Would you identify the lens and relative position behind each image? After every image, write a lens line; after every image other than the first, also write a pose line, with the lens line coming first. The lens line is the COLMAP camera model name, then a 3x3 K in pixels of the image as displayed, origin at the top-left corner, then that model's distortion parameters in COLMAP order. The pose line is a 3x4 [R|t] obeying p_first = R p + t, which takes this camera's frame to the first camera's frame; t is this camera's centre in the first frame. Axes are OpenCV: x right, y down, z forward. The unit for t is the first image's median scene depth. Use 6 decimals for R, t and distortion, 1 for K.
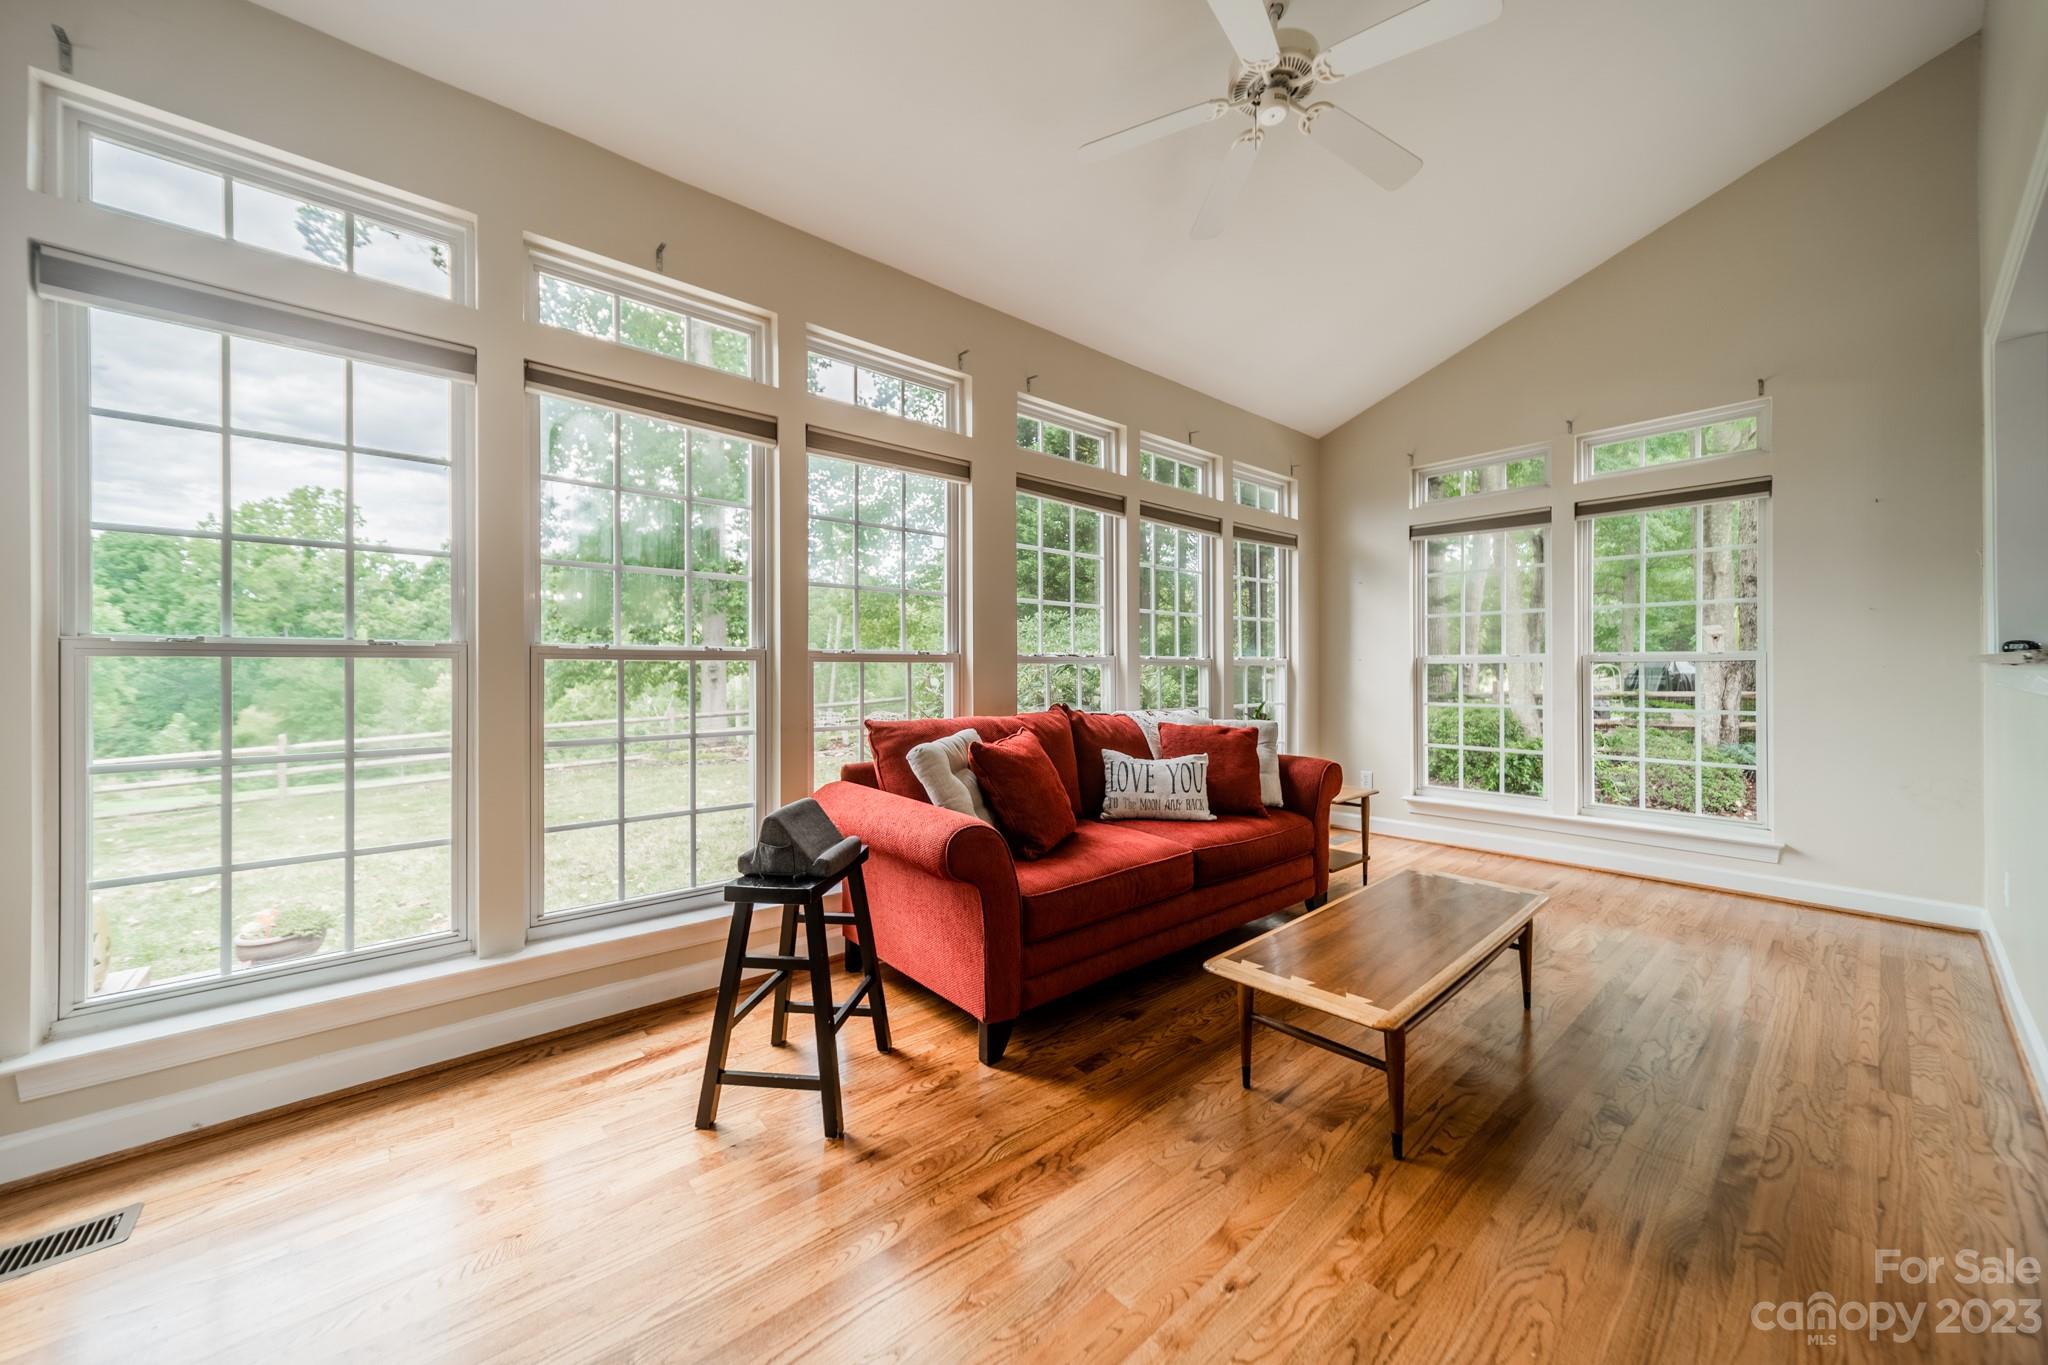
lens RADIAL K [[732.2, 0, 1020.5], [0, 732.2, 672.6], [0, 0, 1]] dist [0.010674, -0.000262]
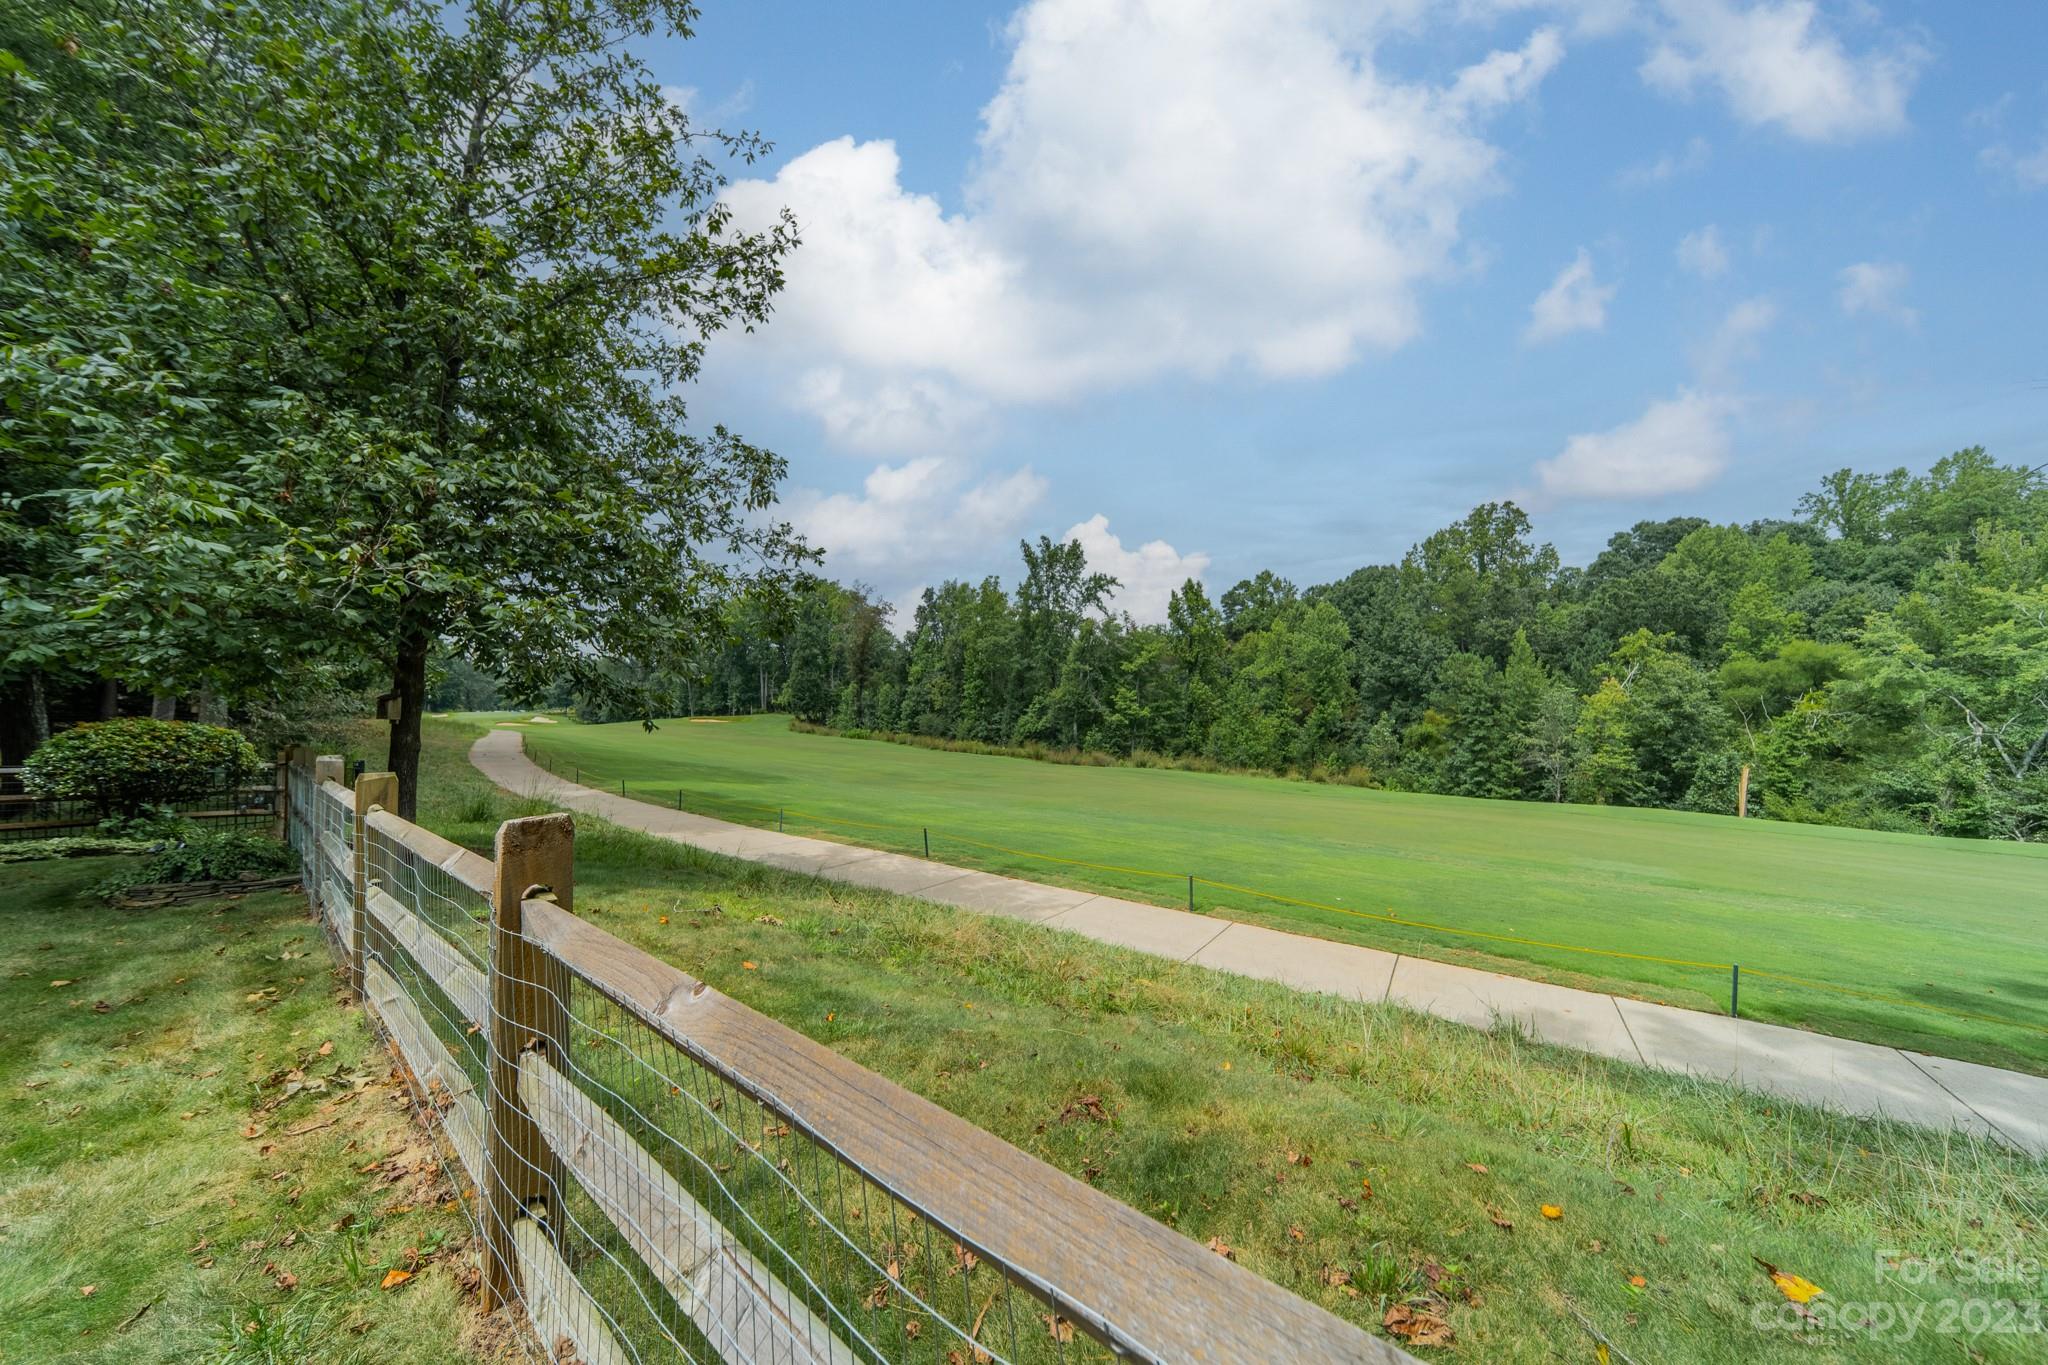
lens RADIAL K [[732.2, 0, 1021.2], [0, 732.2, 683.3], [0, 0, 1]] dist [0.010674, -0.000262]
pose [[0.232620, 0.008470, -0.972531, -3.385048], [-0.005383, 0.999958, 0.007422, 0.126209], [0.972553, 0.003508, 0.232656, 4.292592]]
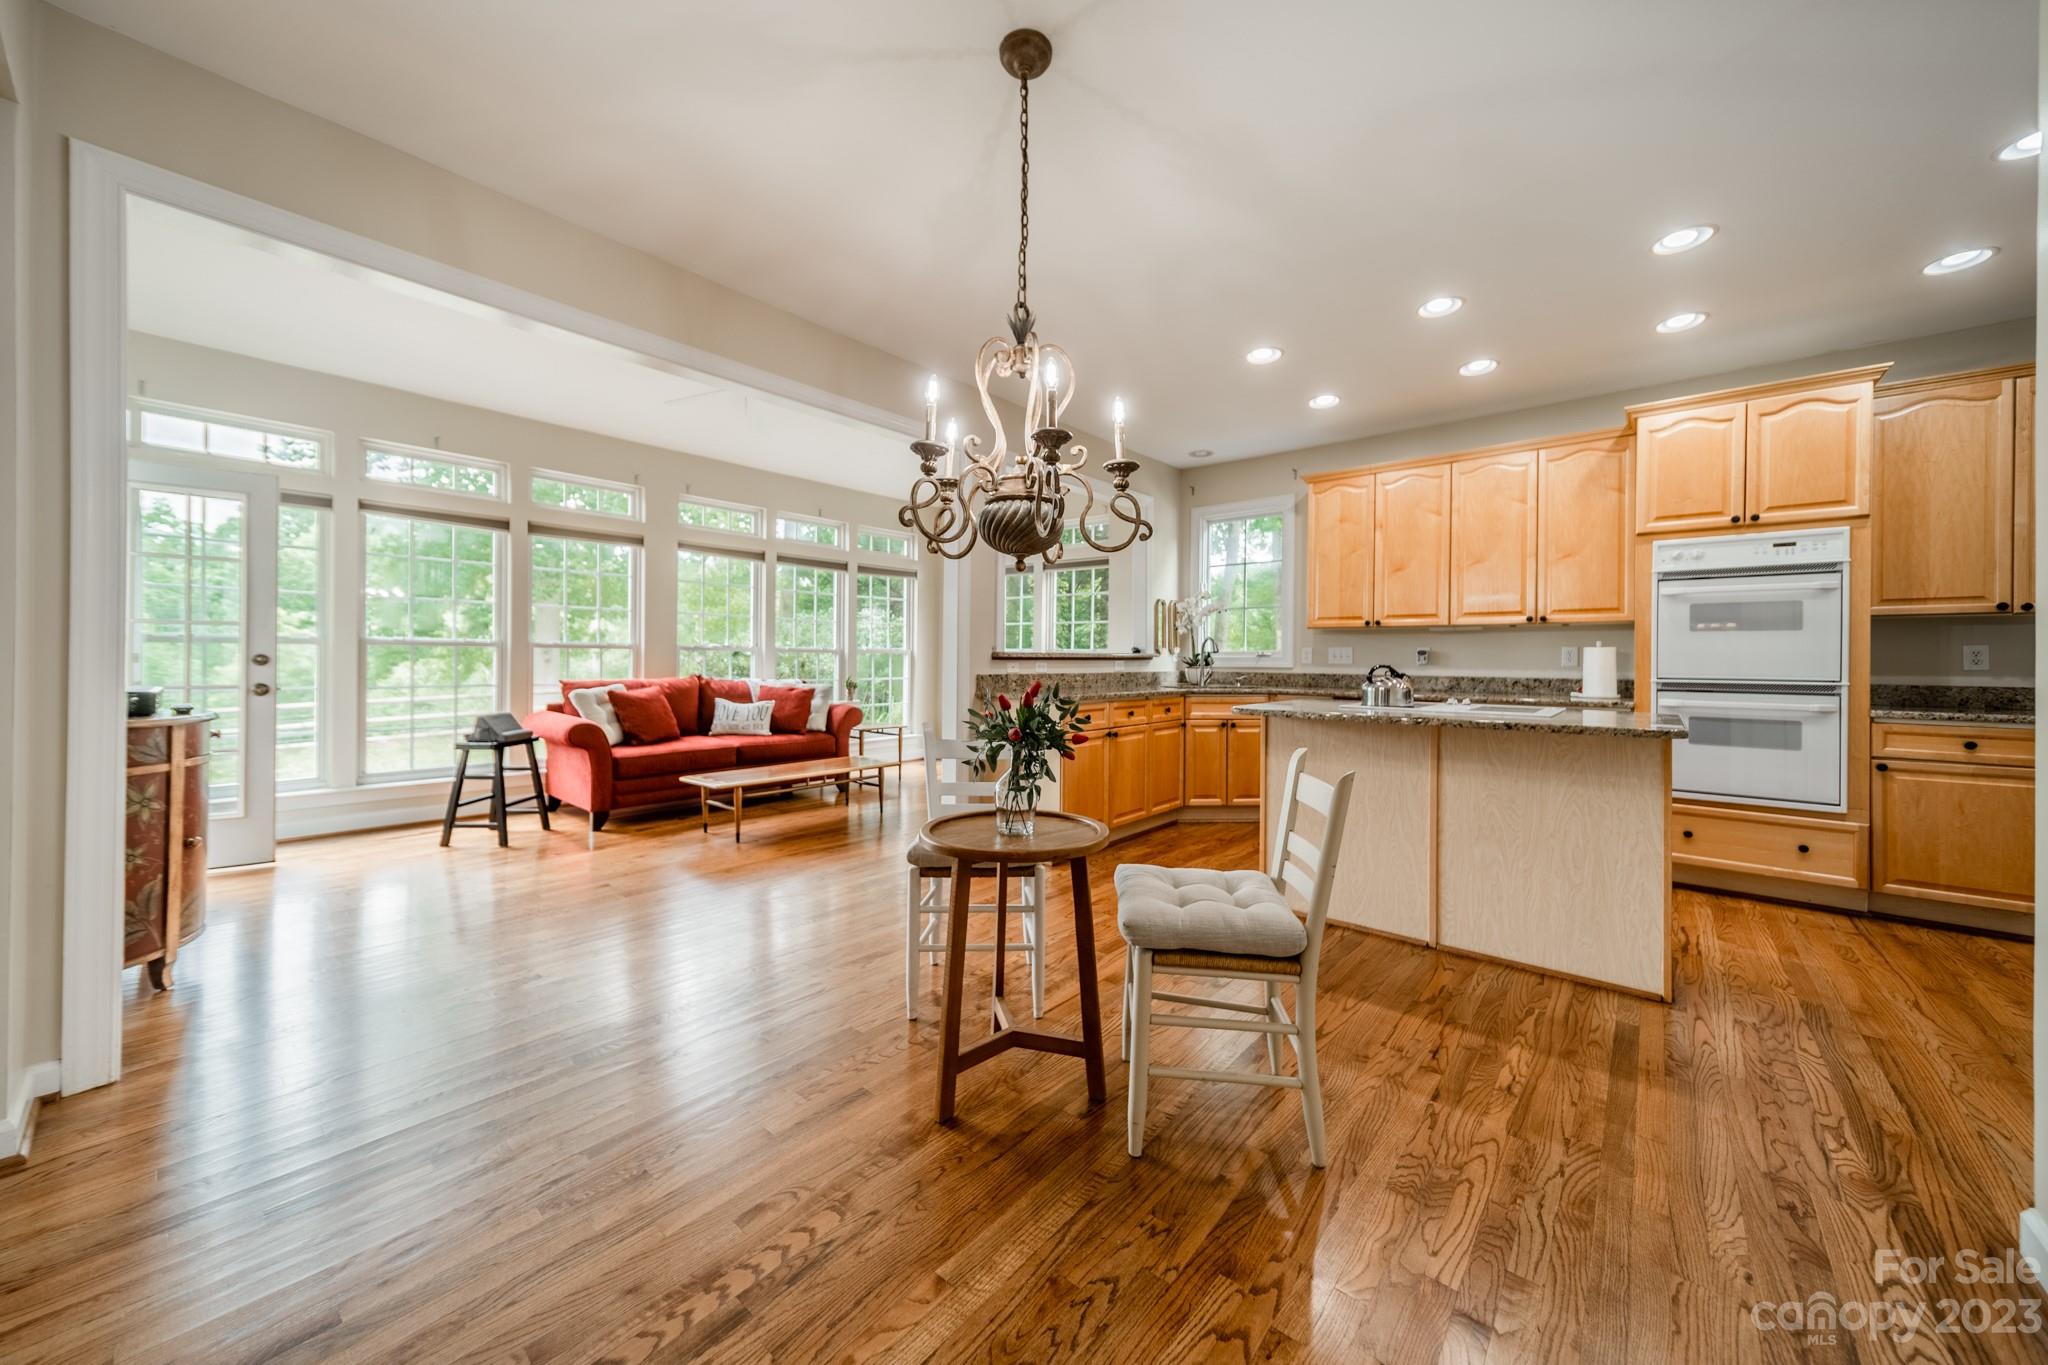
lens RADIAL K [[732.2, 0, 1026.1], [0, 732.2, 661.6], [0, 0, 1]] dist [0.010674, -0.000262]
pose [[0.988297, 0.011213, 0.152127, 0.602936], [-0.012051, 0.999917, 0.004589, -0.004646], [-0.152062, -0.006368, 0.988350, -0.929434]]
